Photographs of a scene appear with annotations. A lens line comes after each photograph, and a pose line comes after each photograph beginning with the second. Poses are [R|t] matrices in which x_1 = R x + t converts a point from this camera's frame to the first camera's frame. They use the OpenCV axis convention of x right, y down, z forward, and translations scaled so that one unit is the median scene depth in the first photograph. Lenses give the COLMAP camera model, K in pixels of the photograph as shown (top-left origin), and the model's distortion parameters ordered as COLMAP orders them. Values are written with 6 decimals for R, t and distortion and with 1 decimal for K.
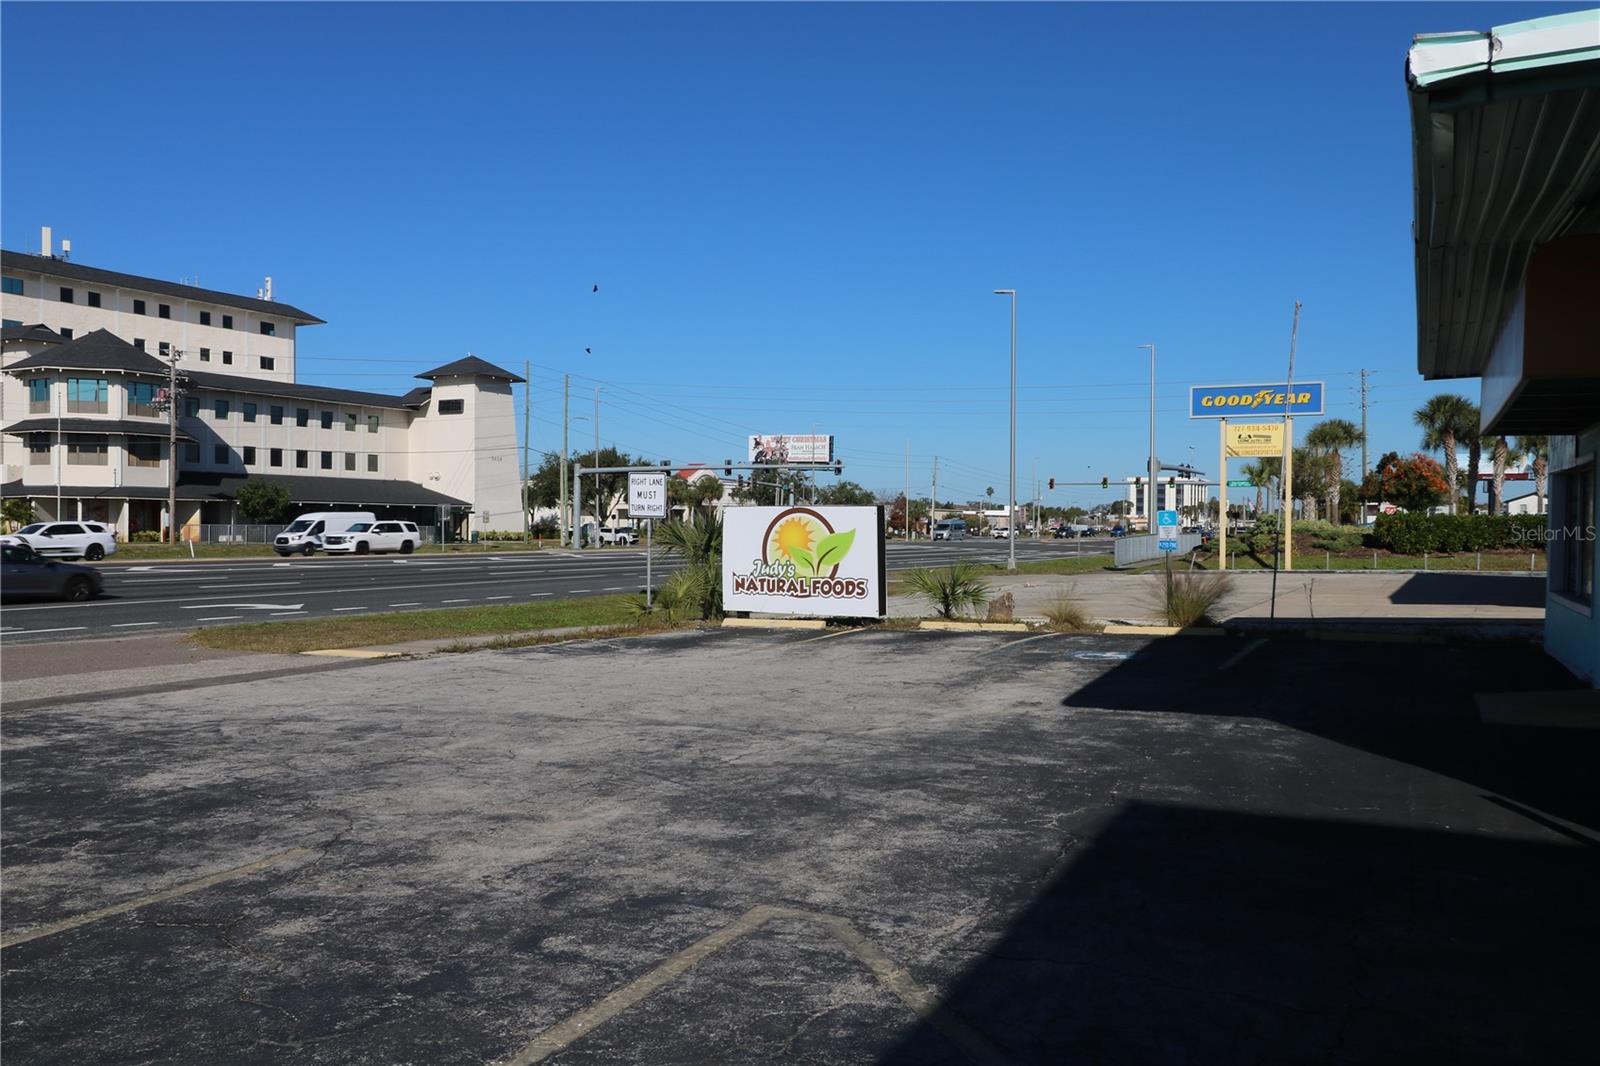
lens RADIAL K [[1261.2, 0, 795.3], [0, 1261.2, 546.6], [0, 0, 1]] dist [0.018932, -0.010916]
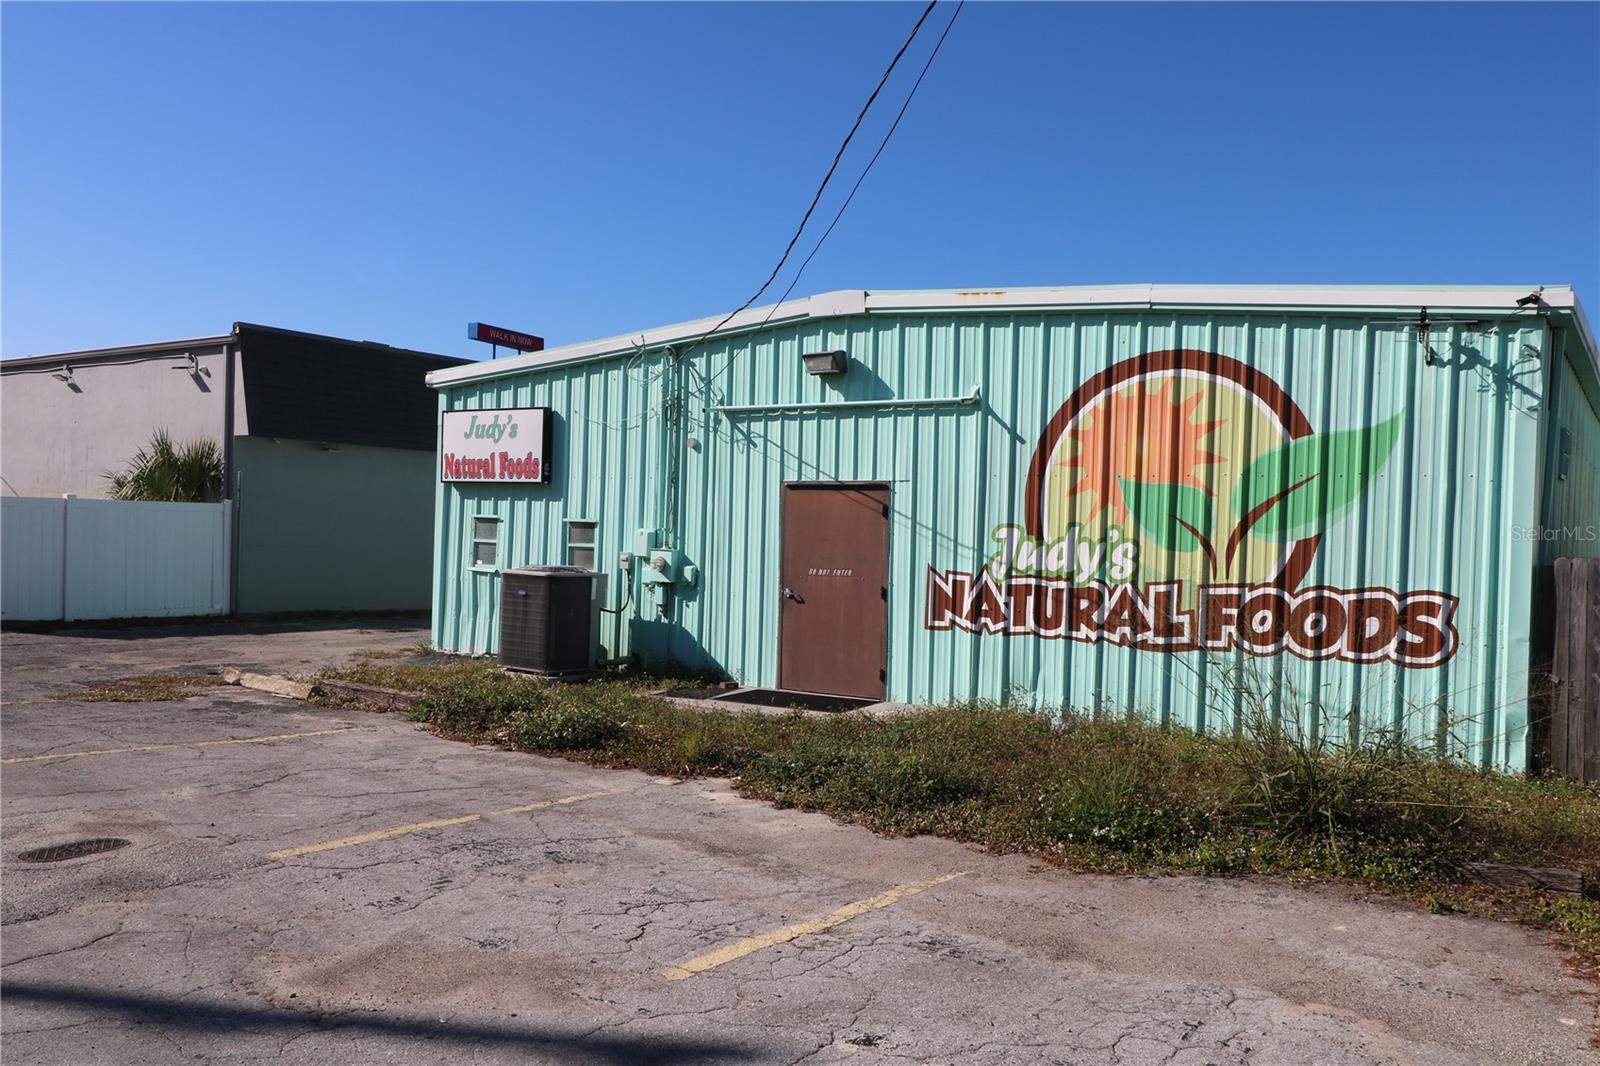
lens RADIAL K [[1261.2, 0, 795.3], [0, 1261.2, 546.6], [0, 0, 1]] dist [0.018932, -0.010916]
pose [[0.997971, 0.024635, -0.058715, -0.060530], [-0.025064, 0.999664, -0.006578, 0.019266], [0.058534, 0.008037, 0.998253, 0.672015]]
